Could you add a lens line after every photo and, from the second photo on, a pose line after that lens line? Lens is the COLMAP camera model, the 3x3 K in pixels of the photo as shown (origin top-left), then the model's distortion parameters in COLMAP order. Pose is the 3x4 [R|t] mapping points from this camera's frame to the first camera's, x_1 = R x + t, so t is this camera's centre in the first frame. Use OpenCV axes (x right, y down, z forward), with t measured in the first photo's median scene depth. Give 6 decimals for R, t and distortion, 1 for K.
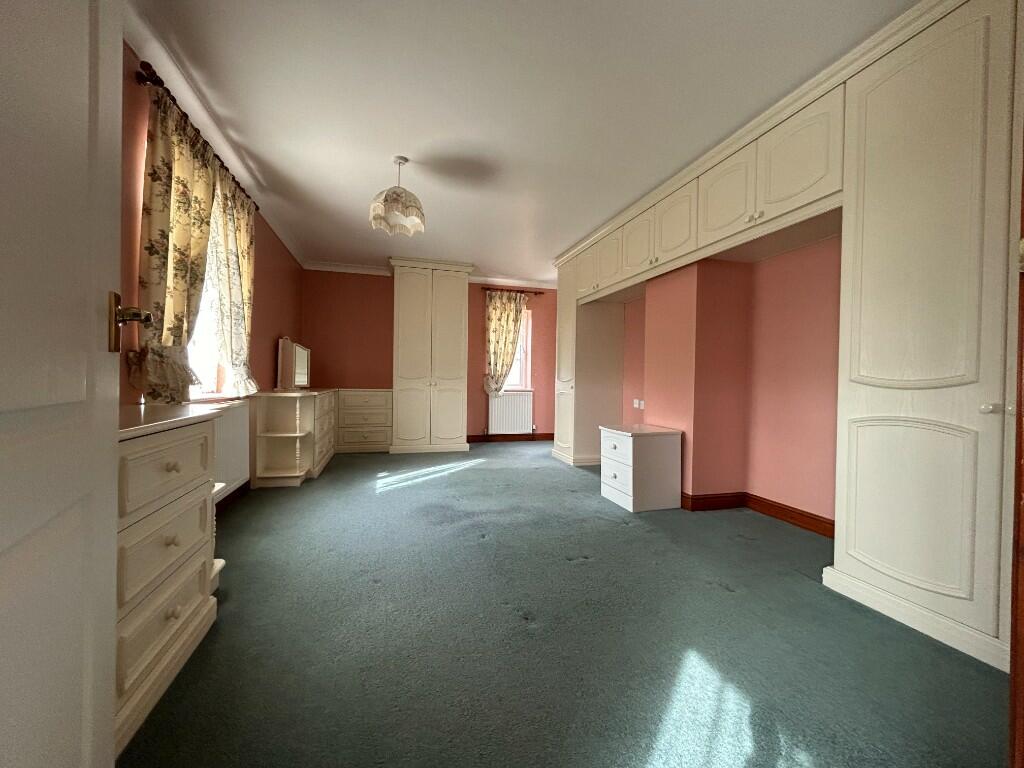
lens RADIAL K [[414.0, 0, 512.6], [0, 414.0, 383.2], [0, 0, 1]] dist [-0.006111, 0.001408]
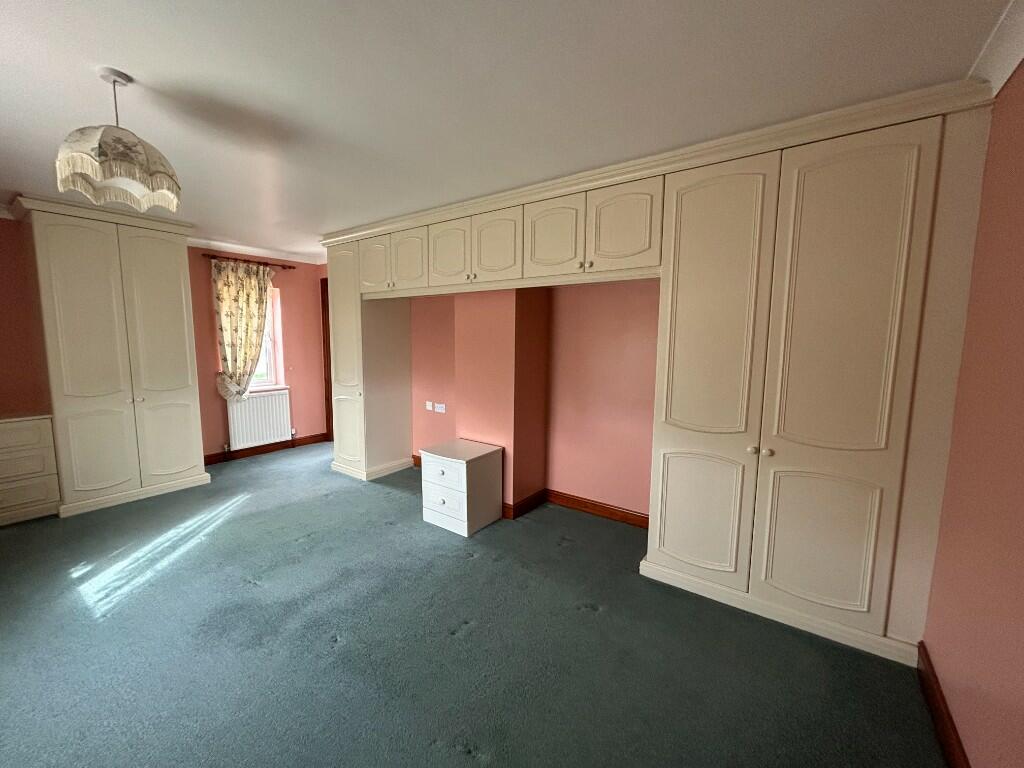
lens RADIAL K [[414.0, 0, 512.9], [0, 414.0, 382.4], [0, 0, 1]] dist [-0.006111, 0.001408]
pose [[0.792699, -0.073666, 0.605146, -0.133736], [0.009416, 0.994033, 0.108672, -0.111425], [-0.609540, -0.080446, 0.788663, 0.115306]]
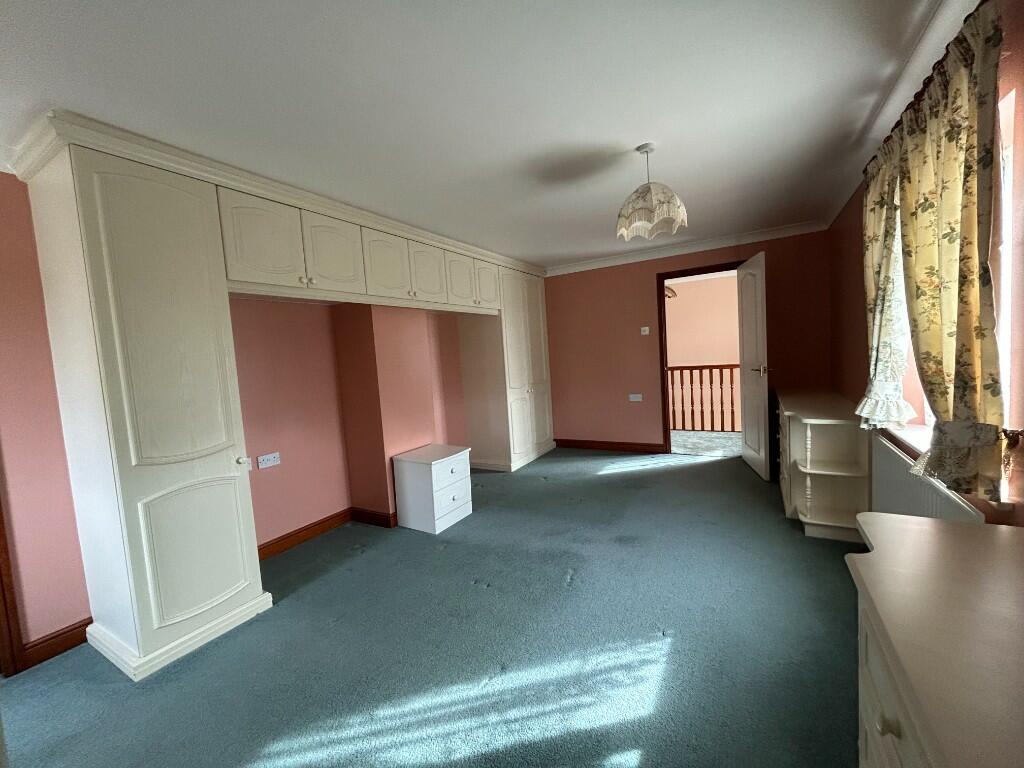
lens RADIAL K [[414.0, 0, 510.5], [0, 414.0, 382.6], [0, 0, 1]] dist [-0.006111, 0.001408]
pose [[-0.684805, -0.026433, 0.728247, -0.434273], [0.061174, 0.993729, 0.093594, -0.111884], [-0.726154, 0.108644, -0.678893, 1.126084]]
